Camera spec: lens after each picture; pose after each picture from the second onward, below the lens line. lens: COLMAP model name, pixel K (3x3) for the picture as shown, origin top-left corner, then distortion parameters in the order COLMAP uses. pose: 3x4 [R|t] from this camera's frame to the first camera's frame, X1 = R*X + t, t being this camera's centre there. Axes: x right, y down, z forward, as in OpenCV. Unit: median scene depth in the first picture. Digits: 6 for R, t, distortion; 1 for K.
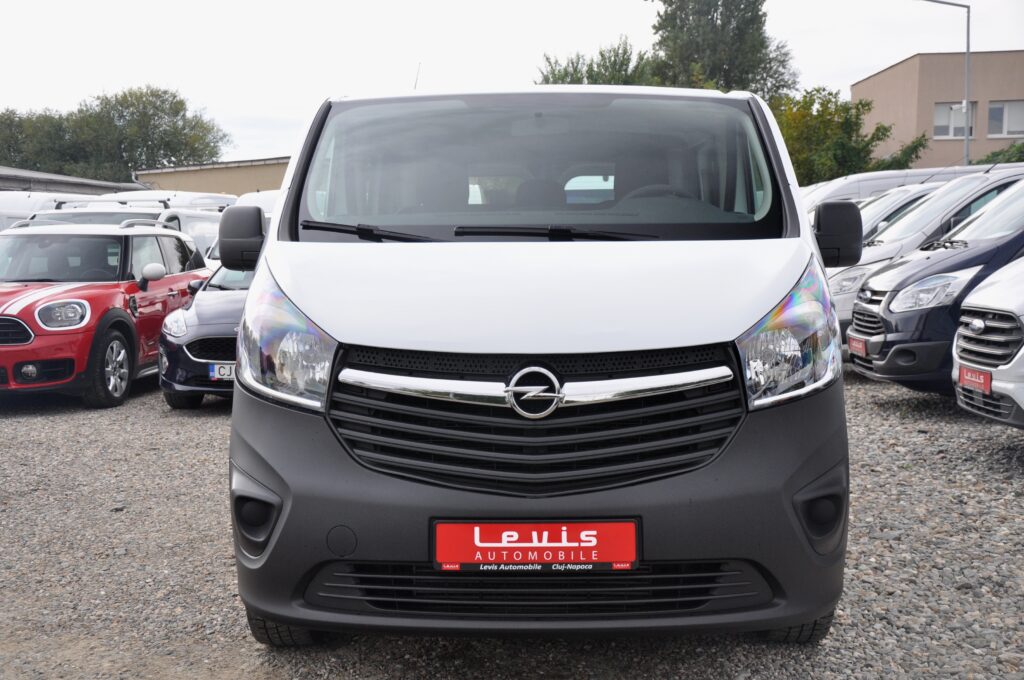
lens RADIAL K [[1295.9, 0, 512.0], [0, 1295.9, 340.0], [0, 0, 1]] dist [0.151156, 0.036745]
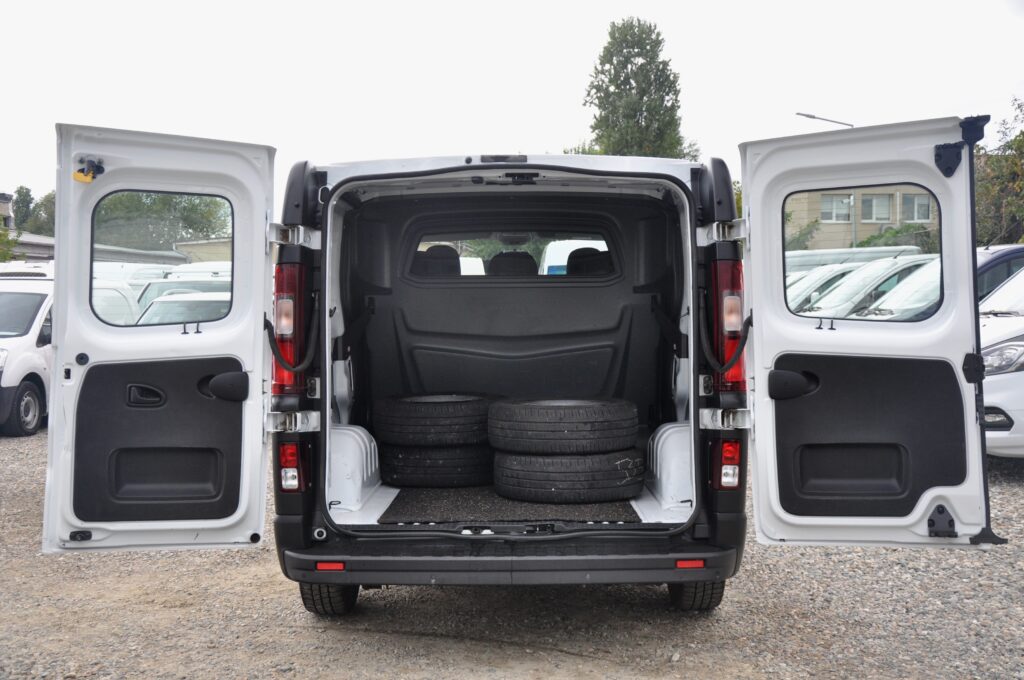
lens RADIAL K [[1100.6, 0, 512.0], [0, 1100.6, 340.0], [0, 0, 1]] dist [0.046471, 0.025906]
pose [[0.998699, 0.002774, 0.050916, -0.096969], [-0.000845, 0.999282, -0.037866, 0.000251], [-0.050984, 0.037773, 0.997985, -0.113300]]
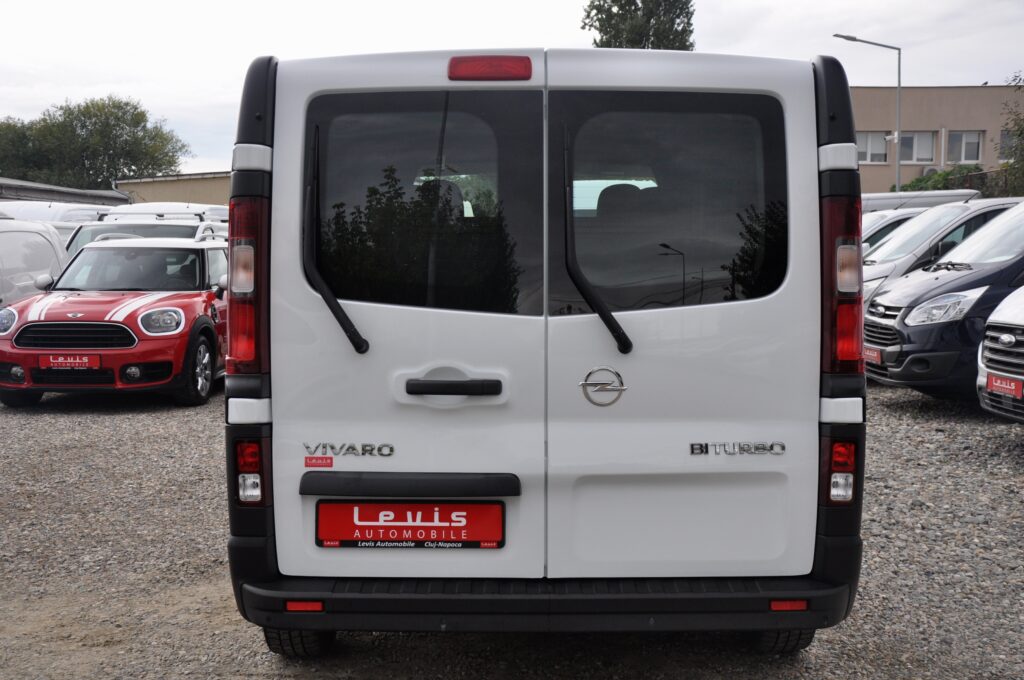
lens RADIAL K [[1226.7, 0, 512.0], [0, 1226.7, 340.0], [0, 0, 1]] dist [0.010045, 0.450259]
pose [[0.997912, 0.007387, 0.064169, -0.107796], [-0.007335, 0.999973, -0.001047, -0.004435], [-0.064175, 0.000574, 0.997938, -0.044086]]
